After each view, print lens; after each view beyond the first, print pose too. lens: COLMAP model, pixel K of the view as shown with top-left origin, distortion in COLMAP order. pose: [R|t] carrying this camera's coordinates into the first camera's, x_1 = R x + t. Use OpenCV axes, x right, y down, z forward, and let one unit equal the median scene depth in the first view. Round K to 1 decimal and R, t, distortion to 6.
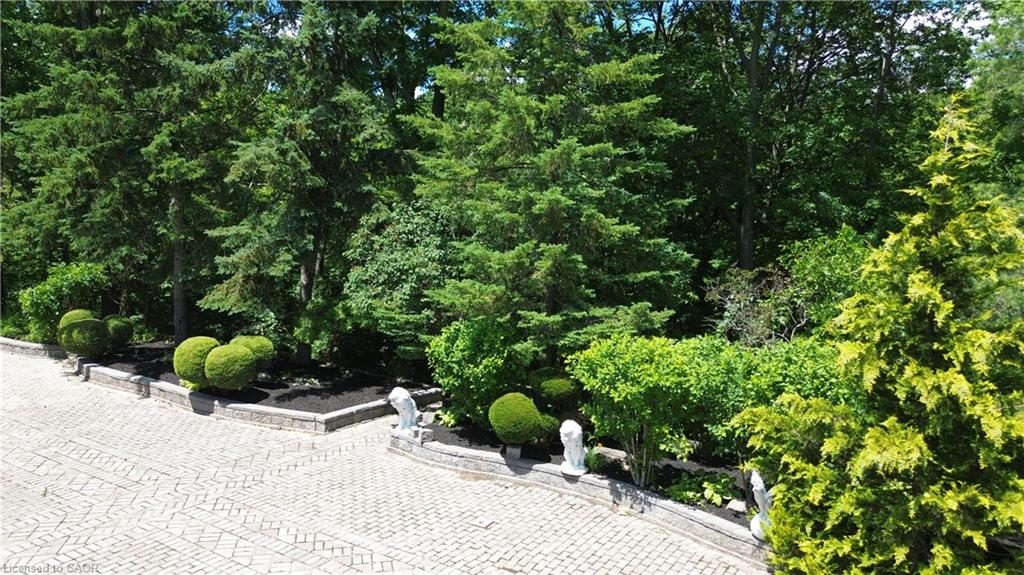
lens RADIAL K [[727.1, 0, 512.7], [0, 727.1, 288.6], [0, 0, 1]] dist [0.054253, -0.046349]
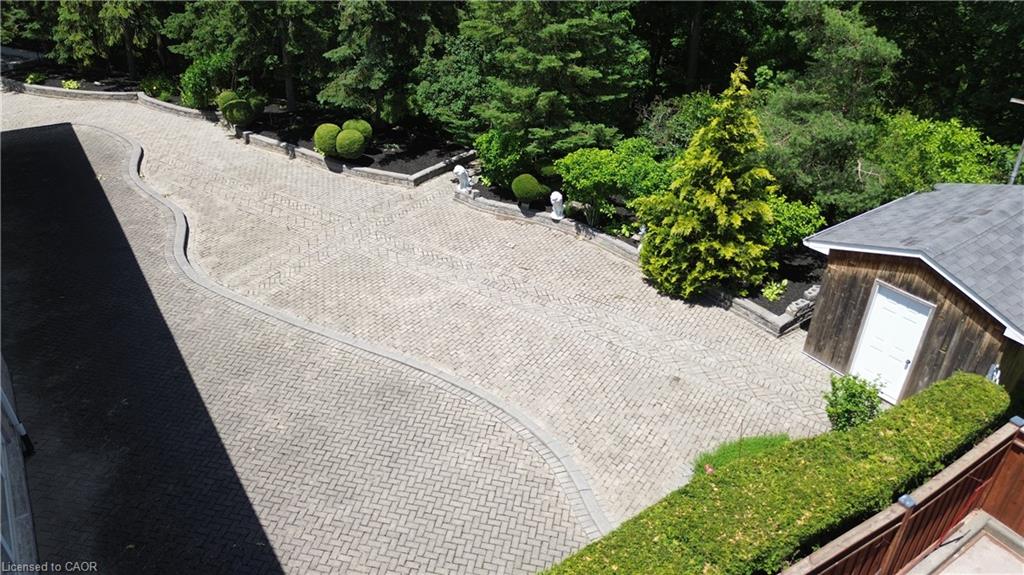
lens RADIAL K [[727.1, 0, 512.9], [0, 727.1, 292.0], [0, 0, 1]] dist [0.054253, -0.046349]
pose [[0.999994, 0.000959, -0.003449, -0.019292], [0.000624, 0.901972, 0.431795, -0.304274], [0.003525, -0.431794, 0.901965, -0.614956]]
